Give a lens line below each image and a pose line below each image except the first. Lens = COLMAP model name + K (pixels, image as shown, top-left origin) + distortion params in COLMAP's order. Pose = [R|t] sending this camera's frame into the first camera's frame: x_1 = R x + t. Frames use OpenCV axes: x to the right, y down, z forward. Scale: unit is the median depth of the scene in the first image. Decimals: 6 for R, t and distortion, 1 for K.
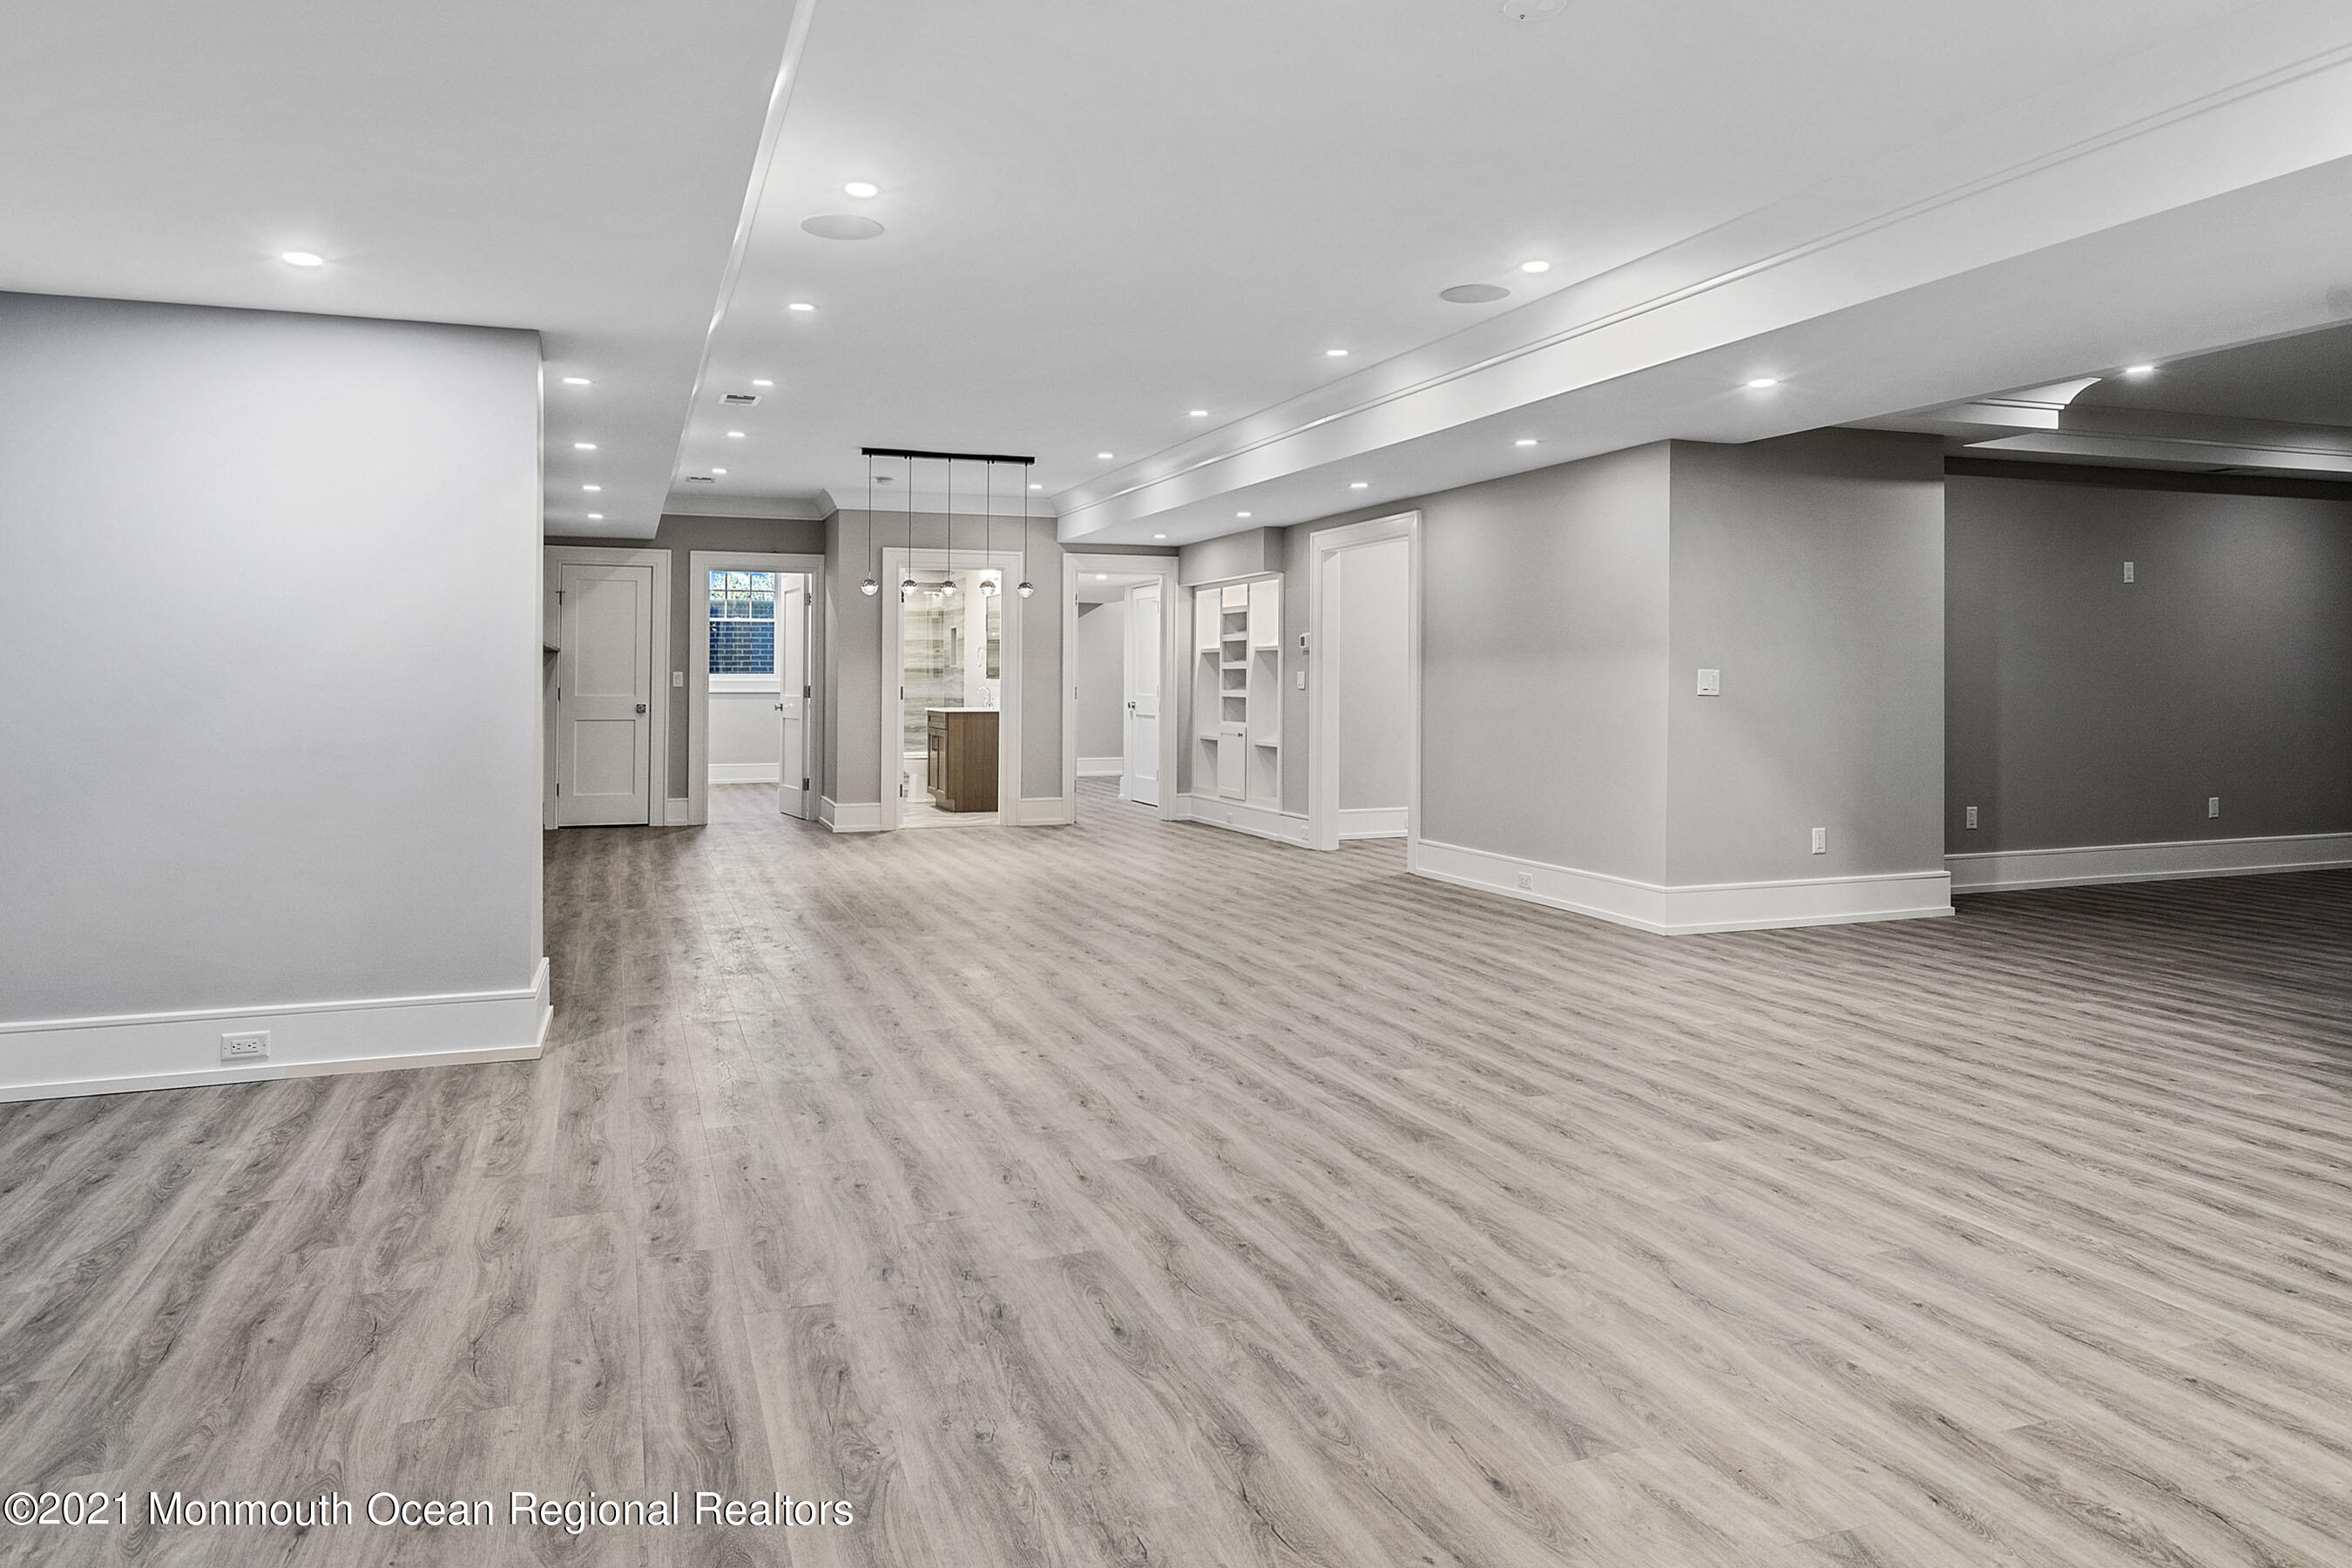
lens RADIAL K [[1482.7, 0, 1177.4], [0, 1482.7, 643.2], [0, 0, 1]] dist [-0.004004, -0.002712]
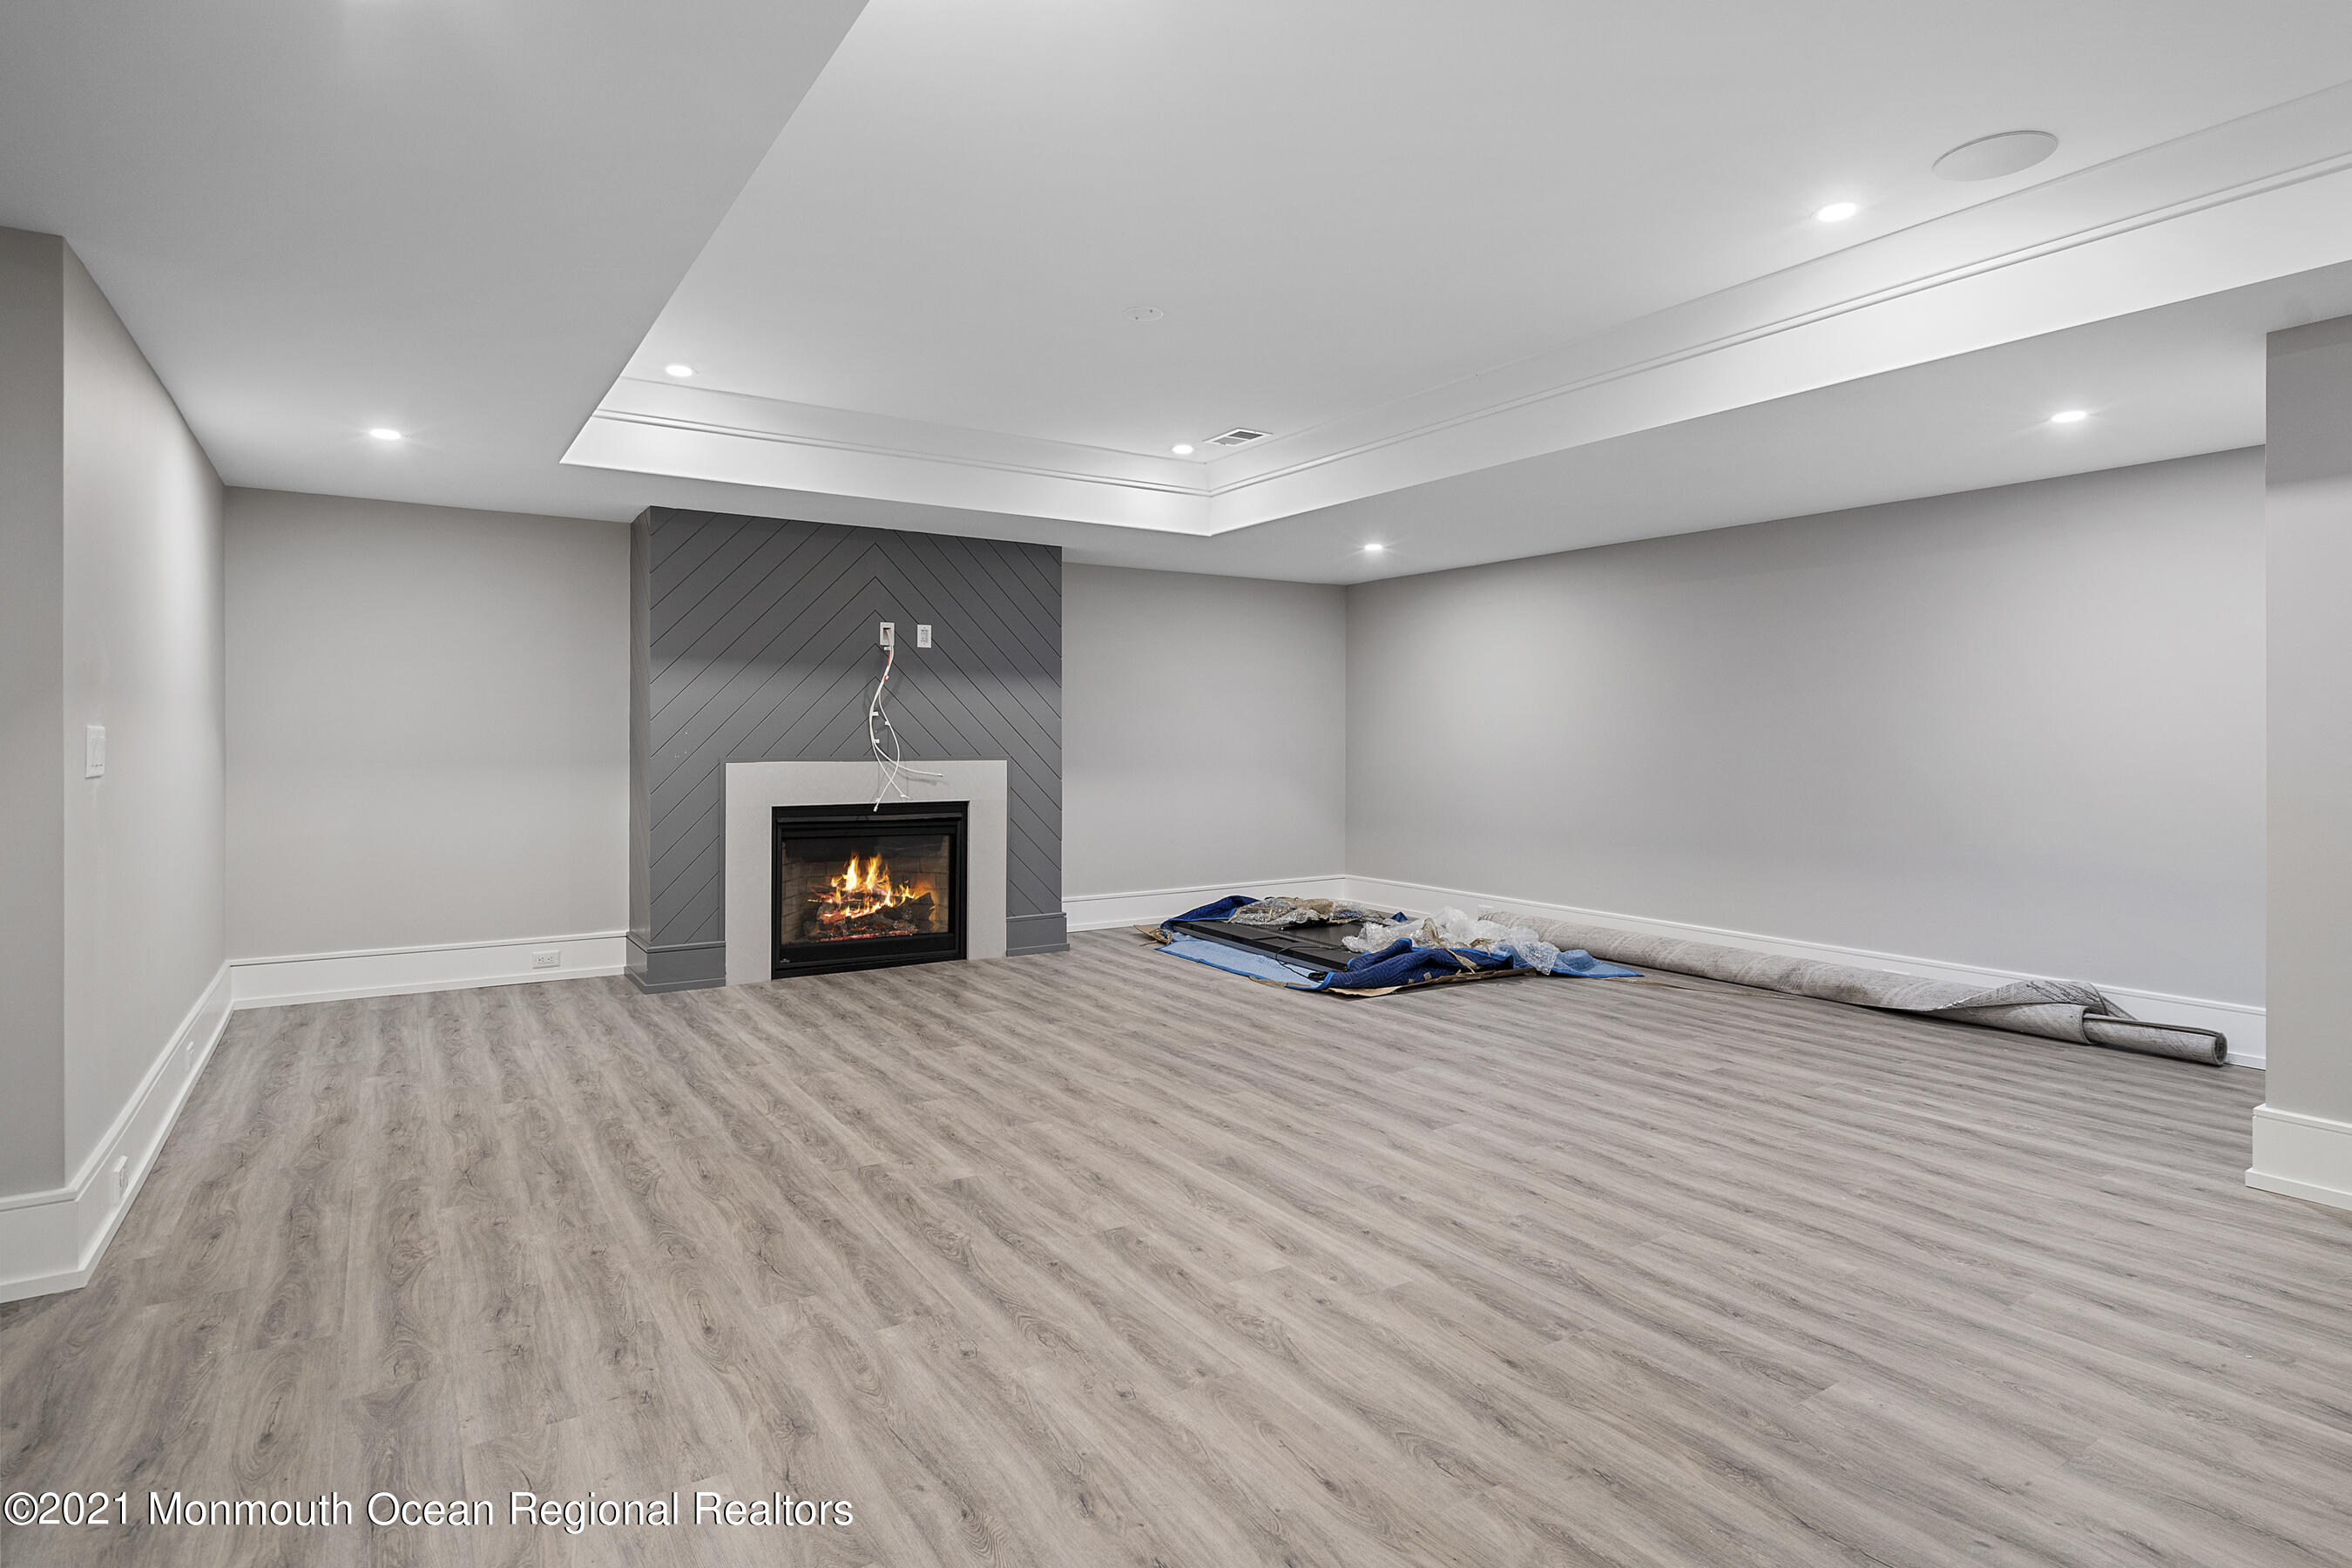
lens RADIAL K [[1243.1, 0, 1175.7], [0, 1243.1, 736.3], [0, 0, 1]] dist [-0.000001, 0.000878]
pose [[-0.978480, -0.001028, -0.206338, 0.131508], [0.004098, 0.999694, -0.024410, 0.013519], [0.206300, -0.024731, -0.978176, 0.637166]]
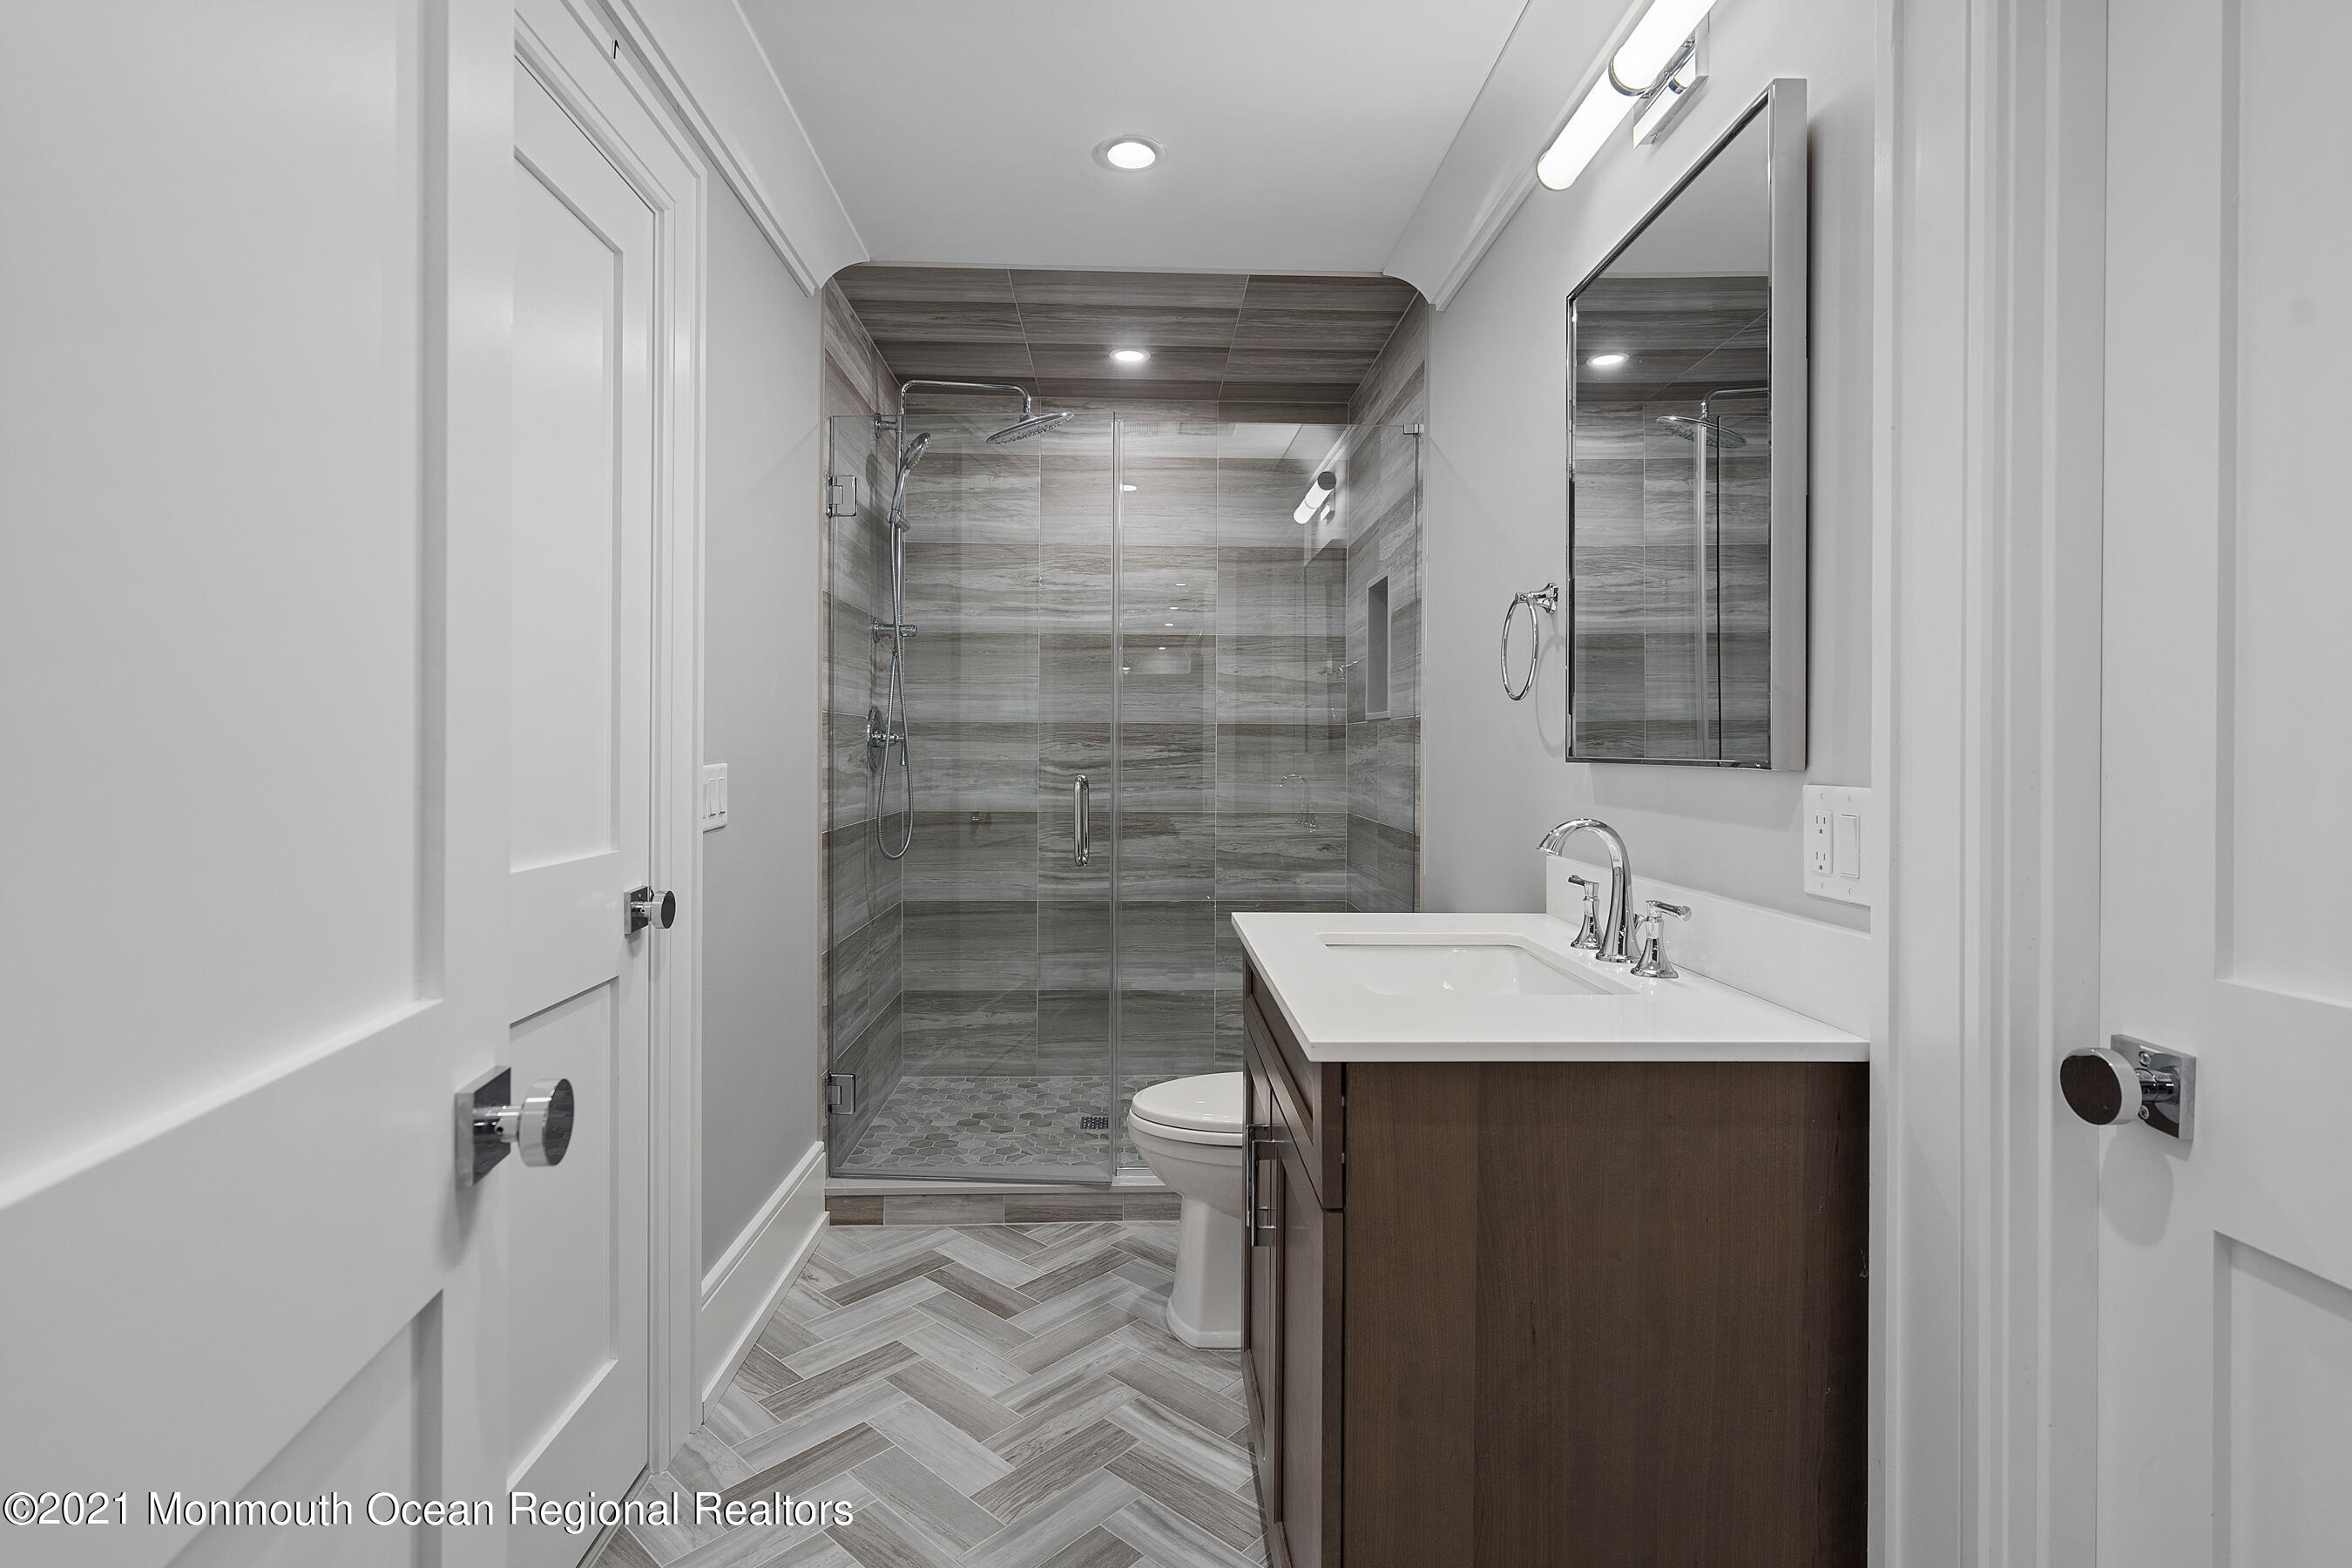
lens RADIAL K [[1134.1, 0, 1170.7], [0, 1134.1, 743.3], [0, 0, 1]] dist [-0.002331, 0.000275]
pose [[0.947422, 0.000870, -0.319986, -0.155572], [0.004559, 0.999858, 0.016215, 0.023562], [0.319955, -0.016821, 0.947283, 1.019342]]
